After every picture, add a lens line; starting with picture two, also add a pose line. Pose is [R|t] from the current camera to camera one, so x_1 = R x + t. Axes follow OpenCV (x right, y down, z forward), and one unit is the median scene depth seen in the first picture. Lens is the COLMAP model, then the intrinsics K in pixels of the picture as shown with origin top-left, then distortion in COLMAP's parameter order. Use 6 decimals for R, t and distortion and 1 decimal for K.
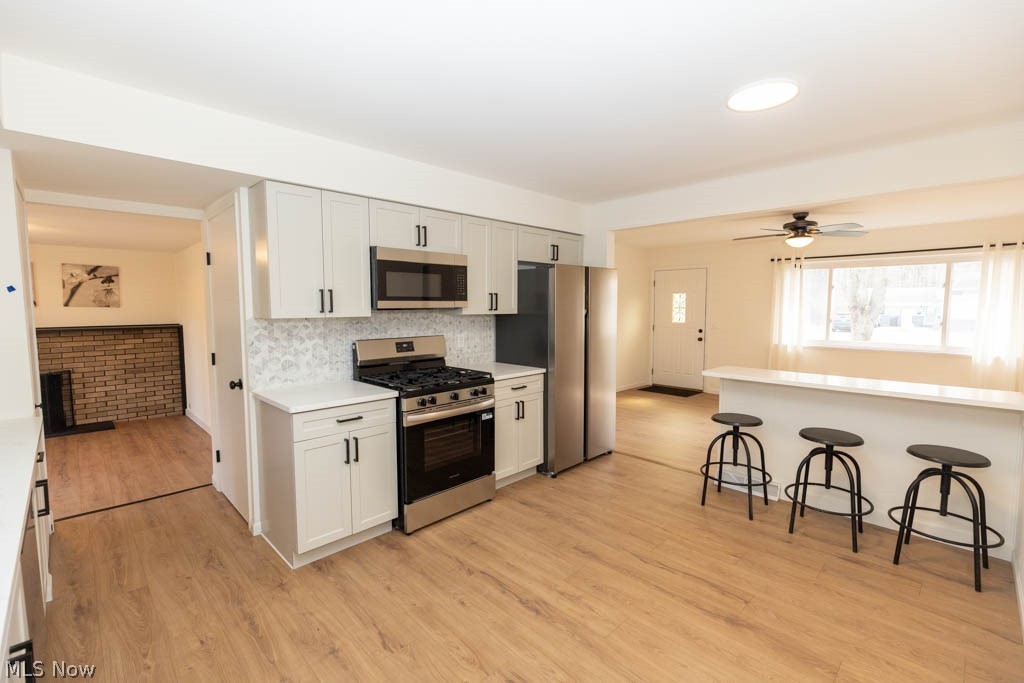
lens RADIAL K [[454.3, 0, 509.3], [0, 454.3, 339.1], [0, 0, 1]] dist [0.003917, -0.000091]
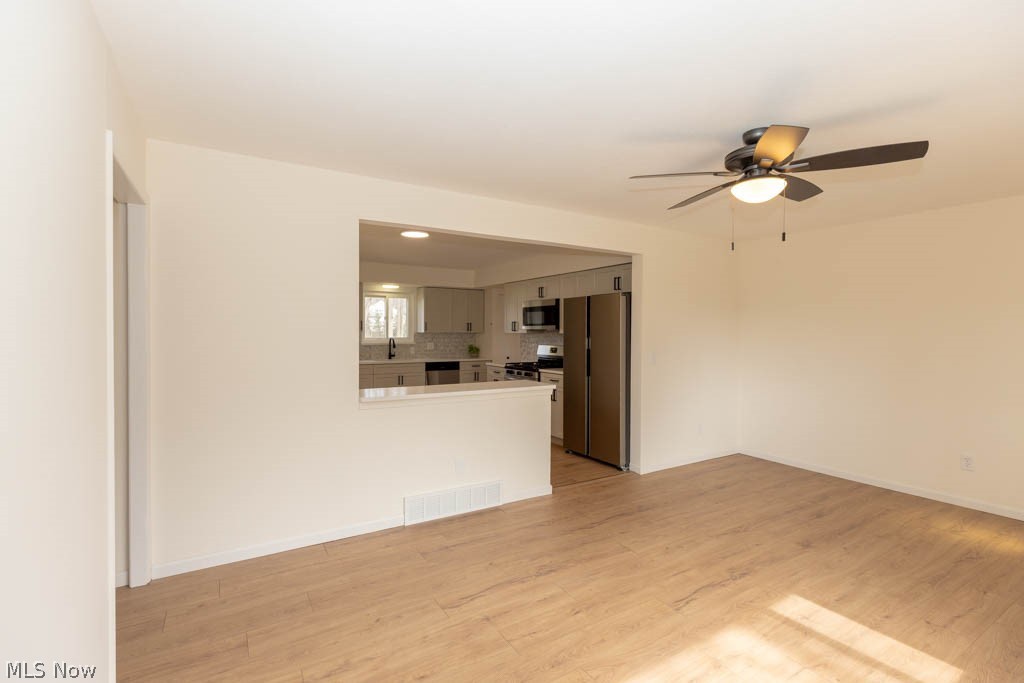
lens RADIAL K [[476.3, 0, 507.5], [0, 476.3, 336.9], [0, 0, 1]] dist [0.004160, -0.000214]
pose [[-0.227800, 0.011633, -0.973639, 2.002912], [-0.075680, 0.996692, 0.029615, -0.094759], [0.970763, 0.080431, -0.226166, 1.467482]]
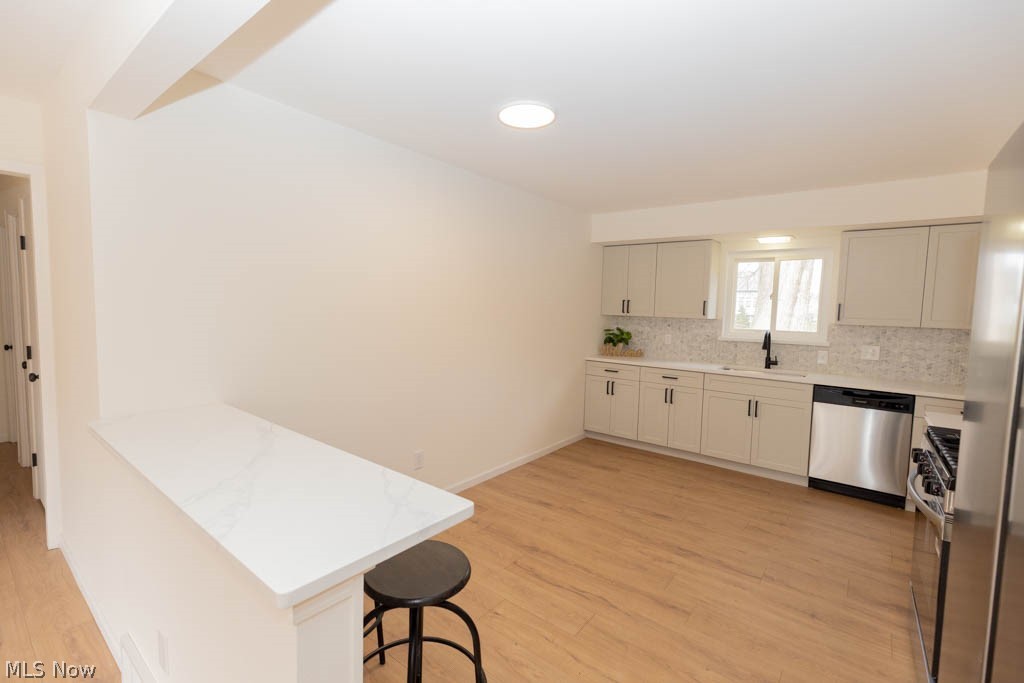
lens RADIAL K [[454.3, 0, 509.3], [0, 454.3, 339.1], [0, 0, 1]] dist [0.003917, -0.000091]
pose [[-0.992294, -0.018424, -0.122525, 0.522237], [-0.036120, 0.988944, 0.143823, -0.114352], [0.118521, 0.147140, -0.981989, 1.556571]]
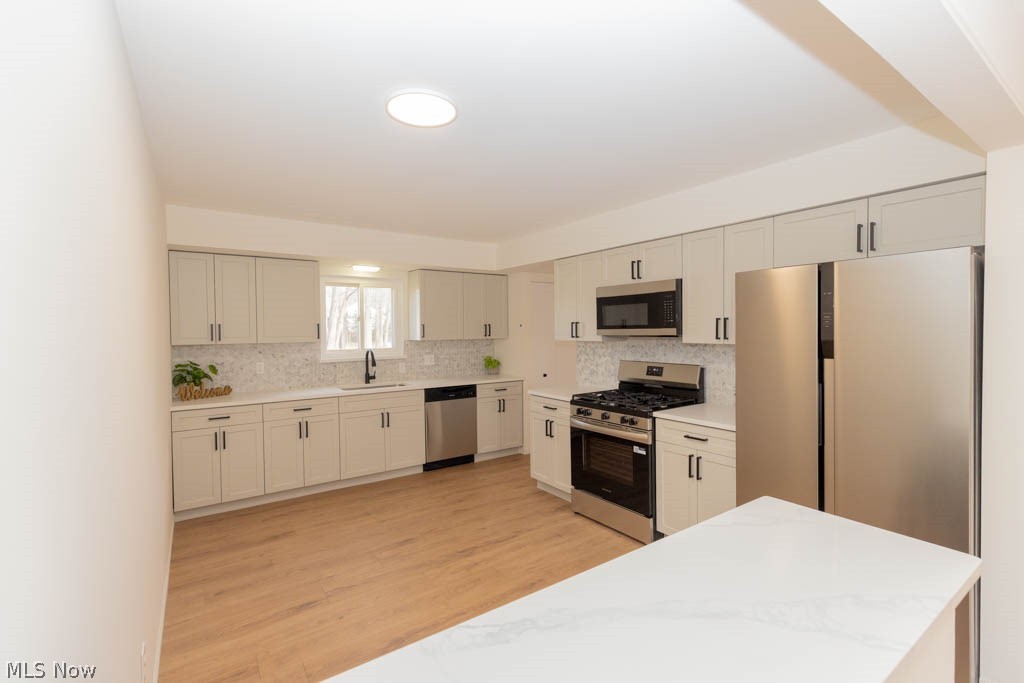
lens RADIAL K [[454.3, 0, 509.3], [0, 454.3, 339.1], [0, 0, 1]] dist [0.003917, -0.000091]
pose [[-0.171987, 0.024142, -0.984803, 1.035609], [-0.063111, 0.997376, 0.035471, -0.087533], [0.983076, 0.068252, -0.170012, 0.984099]]
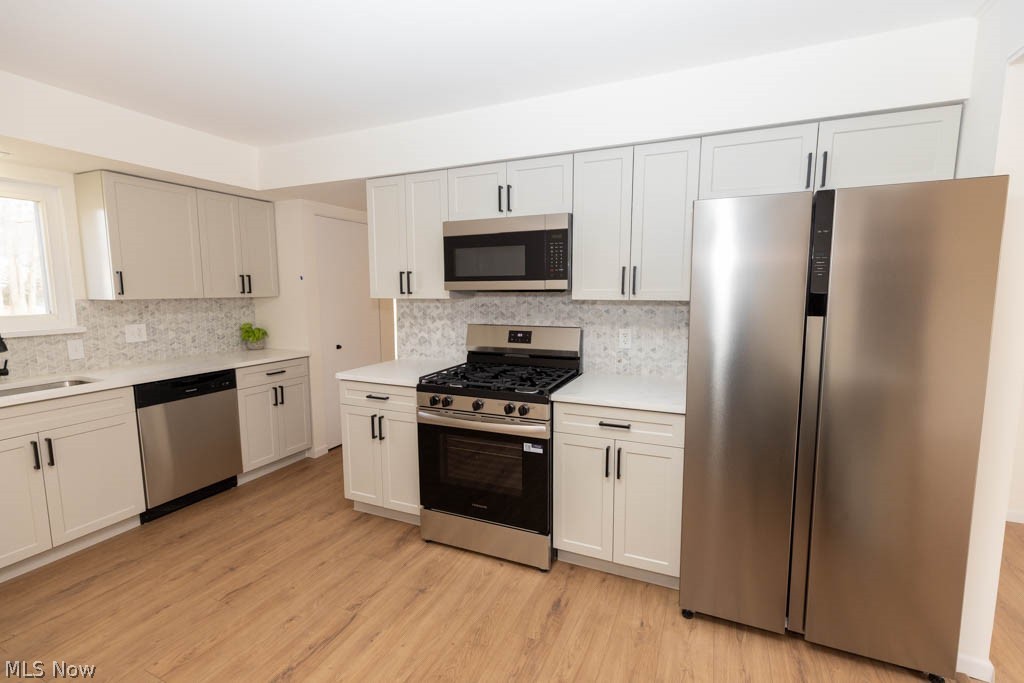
lens RADIAL K [[454.3, 0, 509.3], [0, 454.3, 339.1], [0, 0, 1]] dist [0.003917, -0.000091]
pose [[0.359717, 0.104084, -0.927238, 0.624631], [-0.066399, 0.994095, 0.085830, -0.057266], [0.930696, 0.030693, 0.364504, 0.796960]]
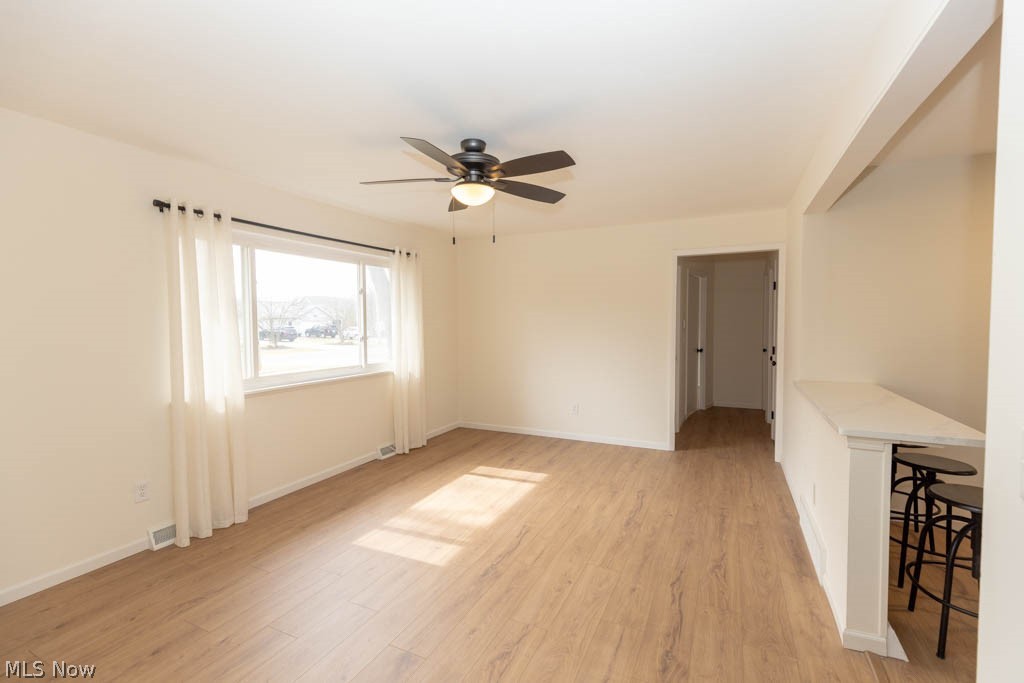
lens RADIAL K [[454.3, 0, 509.3], [0, 454.3, 339.1], [0, 0, 1]] dist [0.003917, -0.000091]
pose [[-0.337656, -0.038268, 0.940491, 0.173915], [0.072825, 0.995116, 0.066637, -0.129234], [-0.938448, 0.090991, -0.333220, 1.949801]]
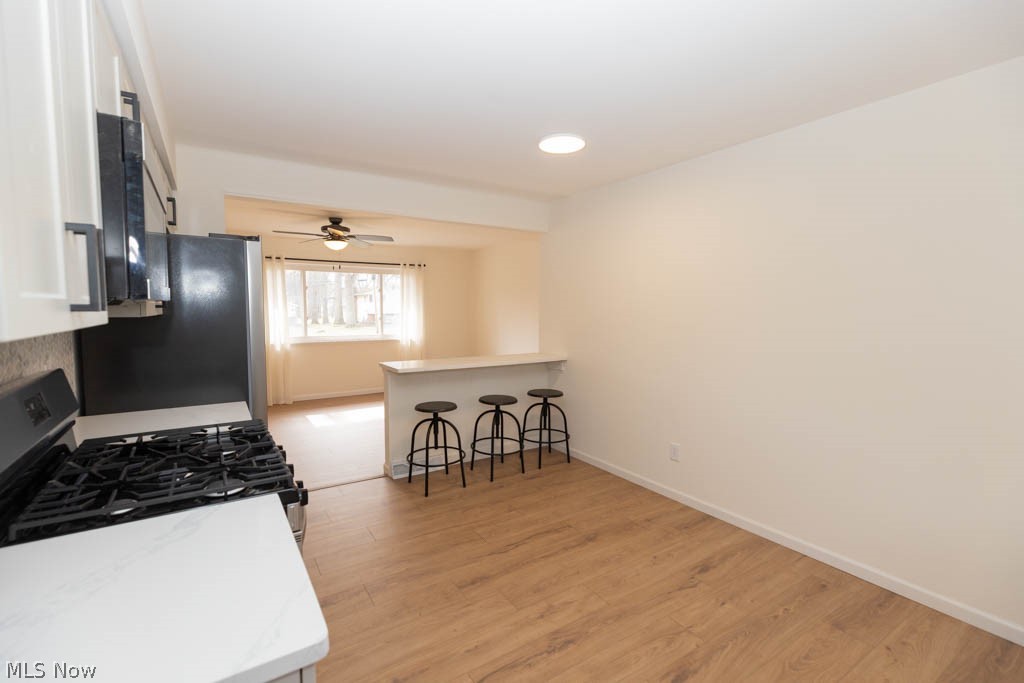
lens RADIAL K [[454.3, 0, 509.3], [0, 454.3, 339.1], [0, 0, 1]] dist [0.003917, -0.000091]
pose [[0.200921, -0.067046, 0.977310, -0.585094], [0.068365, 0.996182, 0.054286, -0.037239], [-0.977219, 0.055907, 0.204738, 0.660164]]
